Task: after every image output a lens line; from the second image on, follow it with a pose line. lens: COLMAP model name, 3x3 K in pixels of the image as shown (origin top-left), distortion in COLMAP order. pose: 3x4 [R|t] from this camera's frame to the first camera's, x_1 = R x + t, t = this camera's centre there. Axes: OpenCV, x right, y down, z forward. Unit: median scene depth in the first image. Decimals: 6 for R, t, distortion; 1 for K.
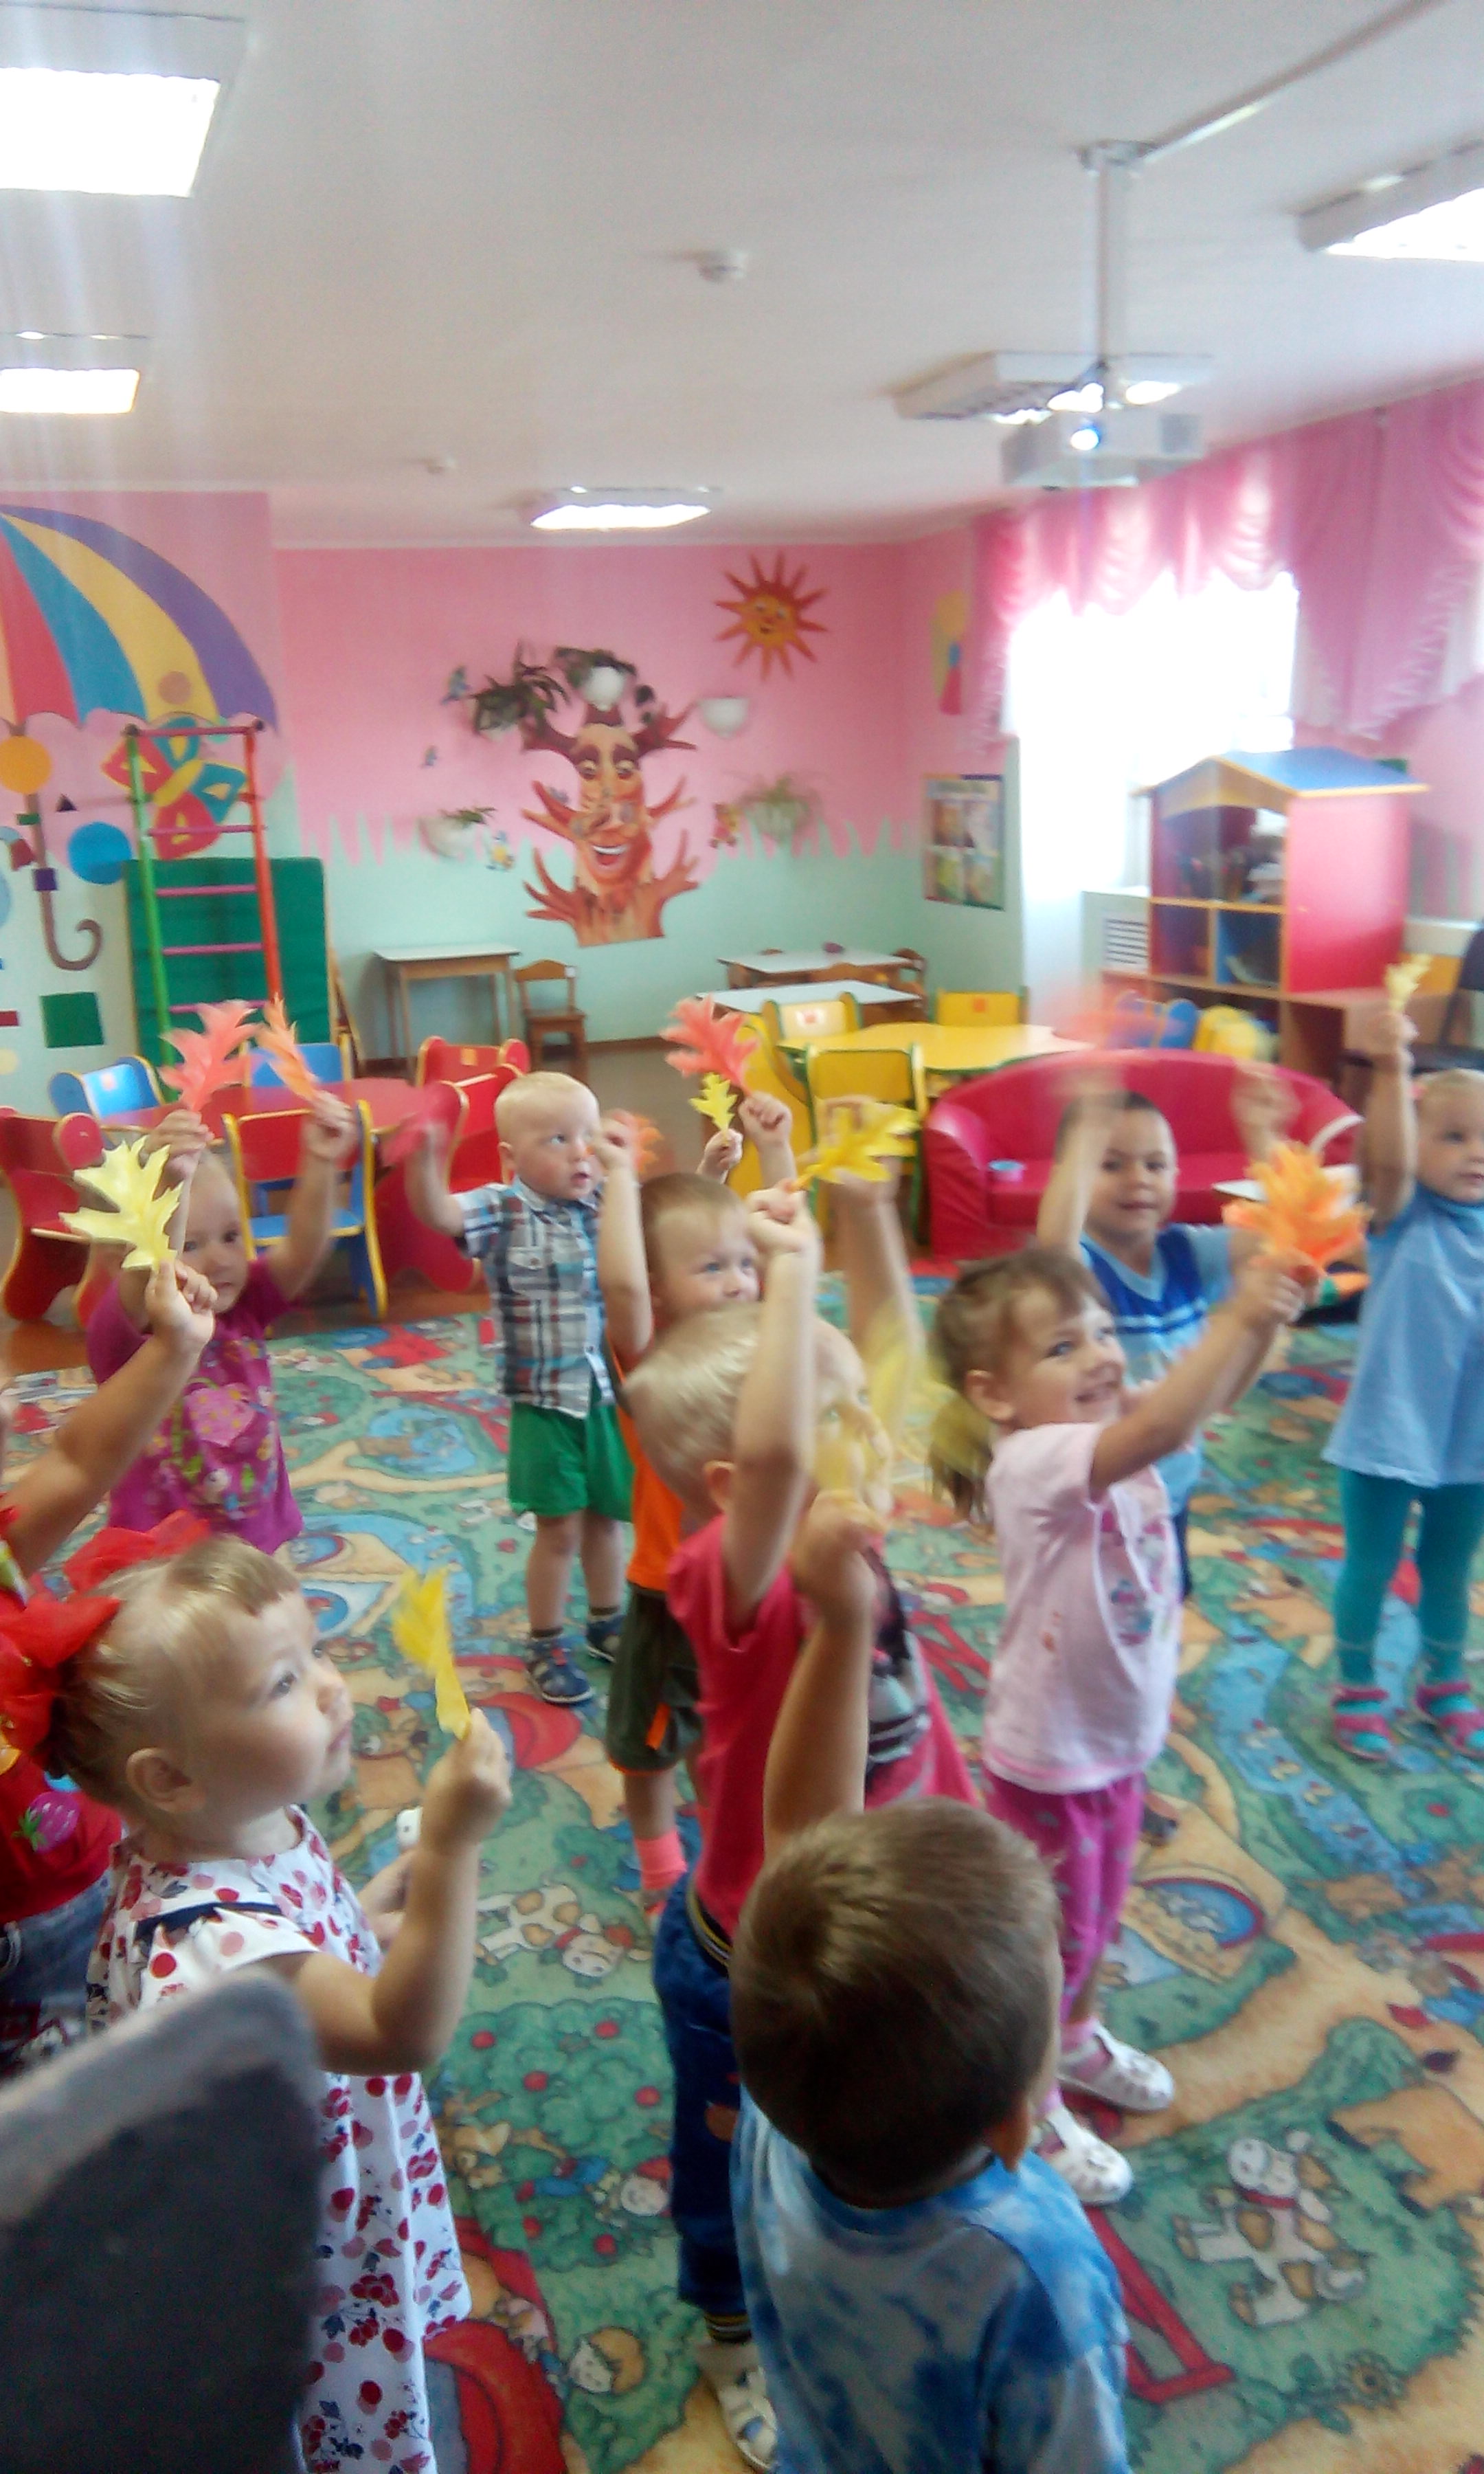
lens RADIAL K [[1977.7, 0, 743.1], [0, 1977.7, 1267.0], [0, 0, 1]] dist [0.105981, -0.180109]
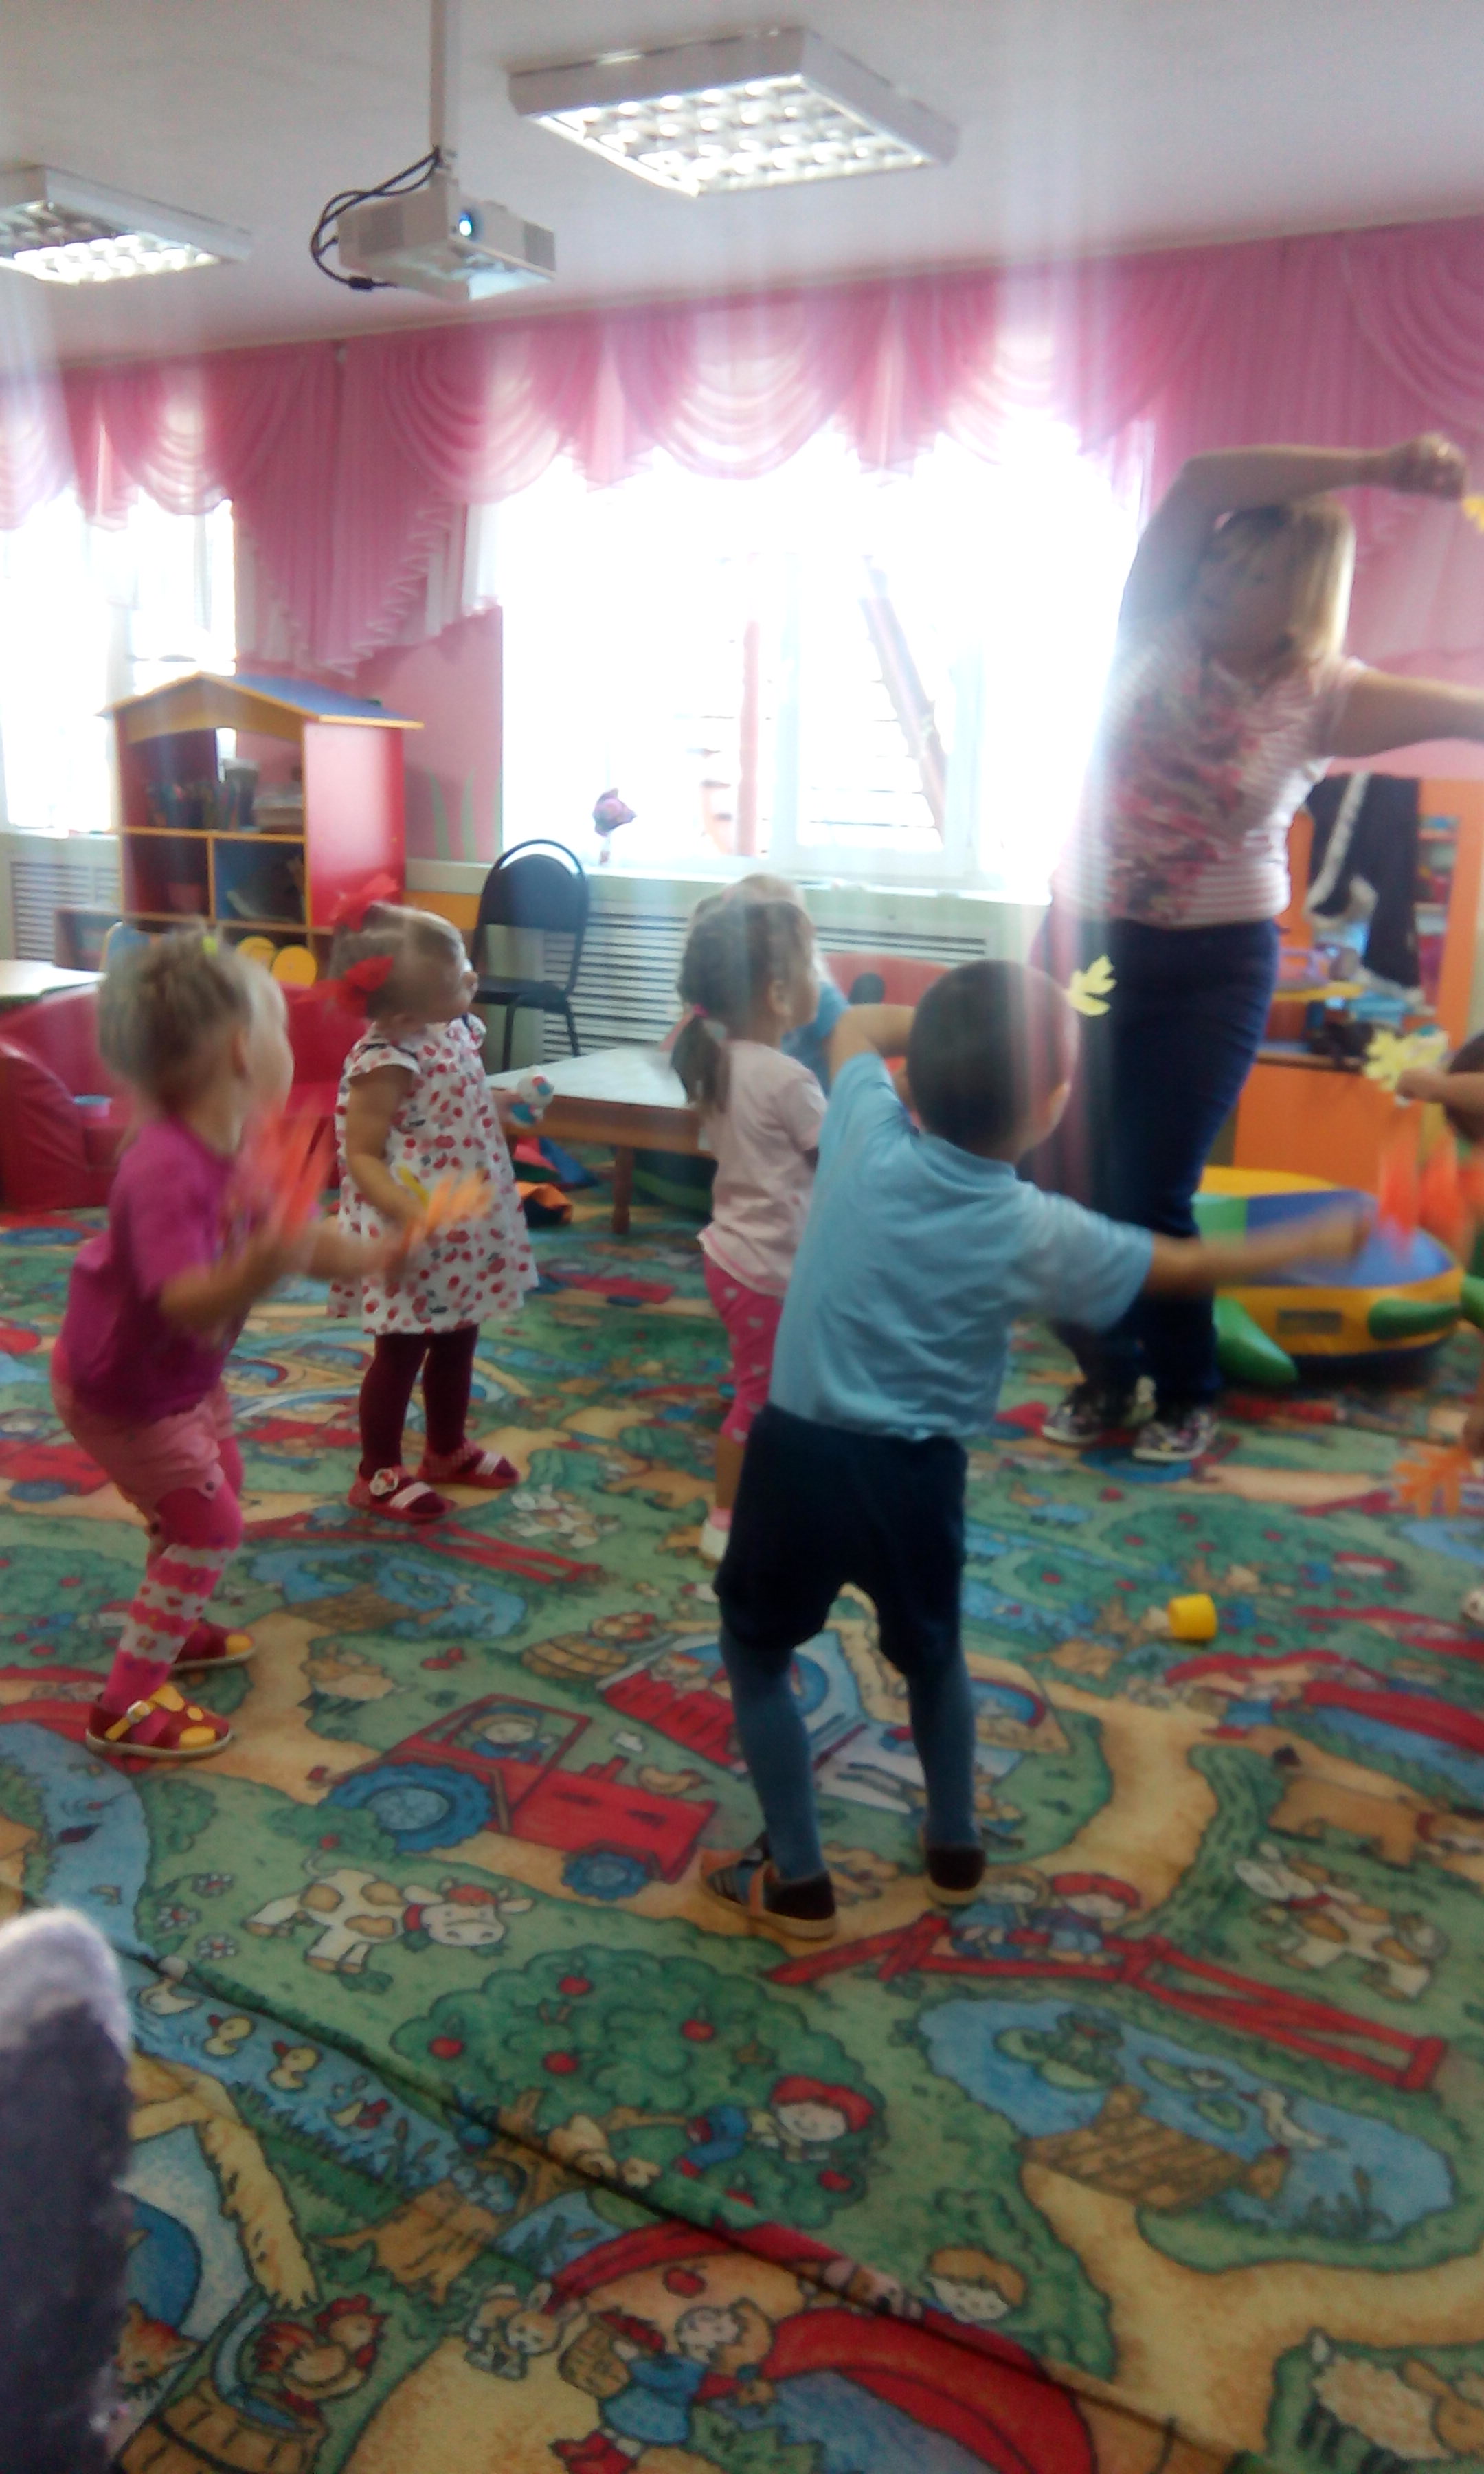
lens RADIAL K [[2018.8, 0, 756.6], [0, 2018.8, 1212.7], [0, 0, 1]] dist [0.097461, -0.165321]
pose [[0.783733, -0.068155, 0.617348, -0.159164], [0.095723, 0.995340, -0.011636, 0.030178], [-0.613678, 0.068214, 0.786604, 0.096853]]
